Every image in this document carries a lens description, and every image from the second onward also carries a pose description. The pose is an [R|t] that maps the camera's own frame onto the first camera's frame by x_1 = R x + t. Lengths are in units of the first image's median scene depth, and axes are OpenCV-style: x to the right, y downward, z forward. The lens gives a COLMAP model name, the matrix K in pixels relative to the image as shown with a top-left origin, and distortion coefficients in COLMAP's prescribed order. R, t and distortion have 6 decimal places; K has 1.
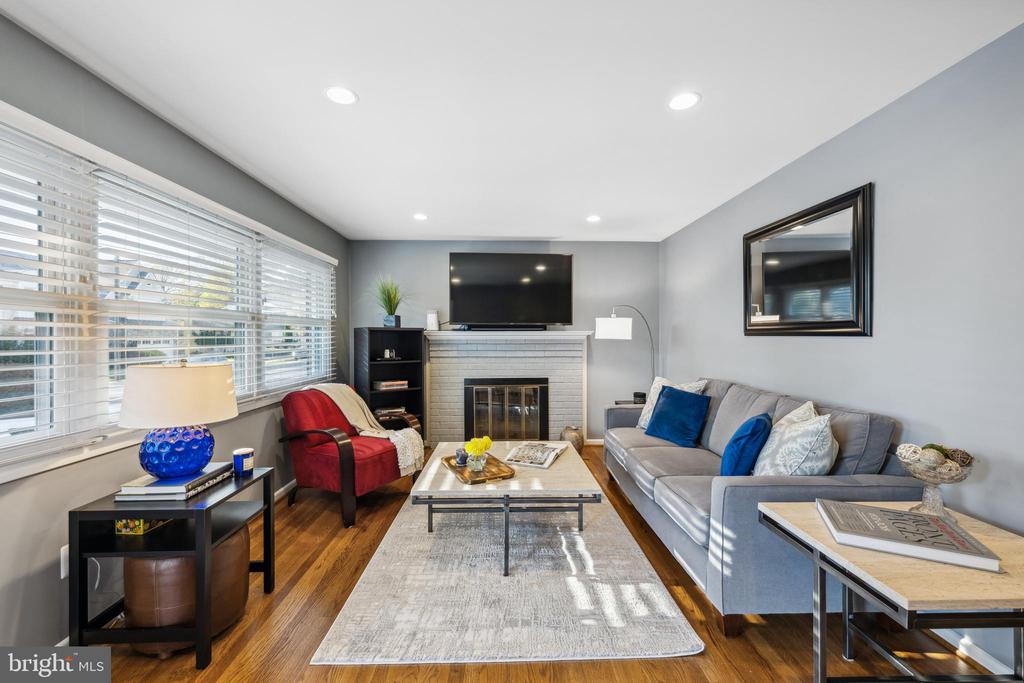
lens RADIAL K [[408.3, 0, 515.6], [0, 408.3, 339.3], [0, 0, 1]] dist [0.001059, 0.000139]
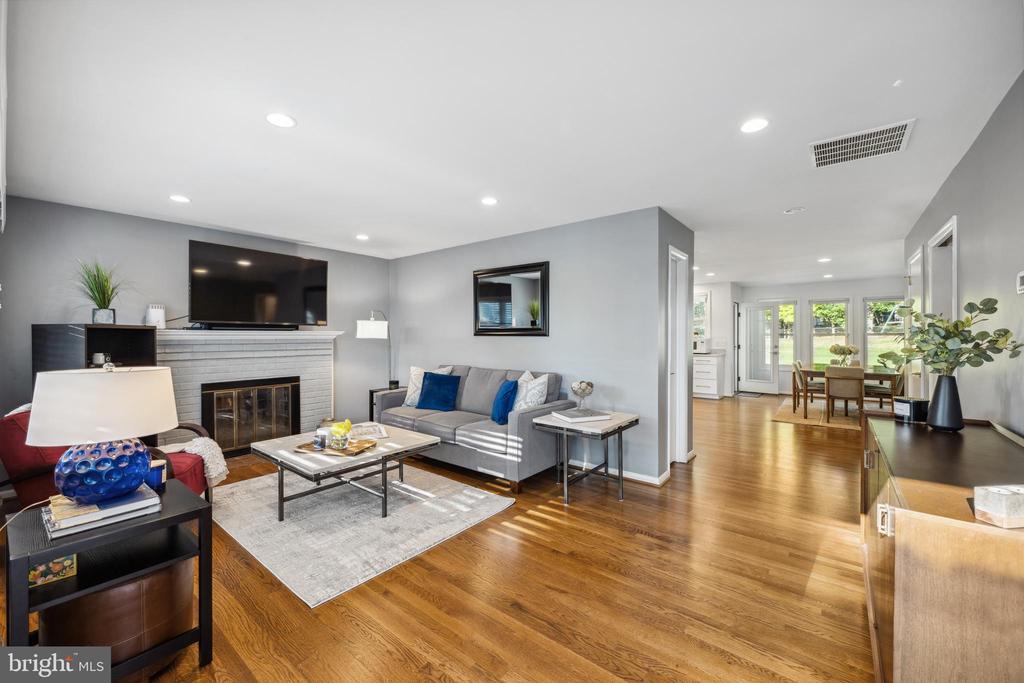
lens RADIAL K [[408.3, 0, 508.5], [0, 408.3, 336.1], [0, 0, 1]] dist [0.001059, 0.000139]
pose [[0.651997, 0.000329, 0.758221, -0.506389], [0.004636, 0.999979, -0.004420, 0.000110], [-0.758207, 0.006397, 0.651982, -0.111846]]
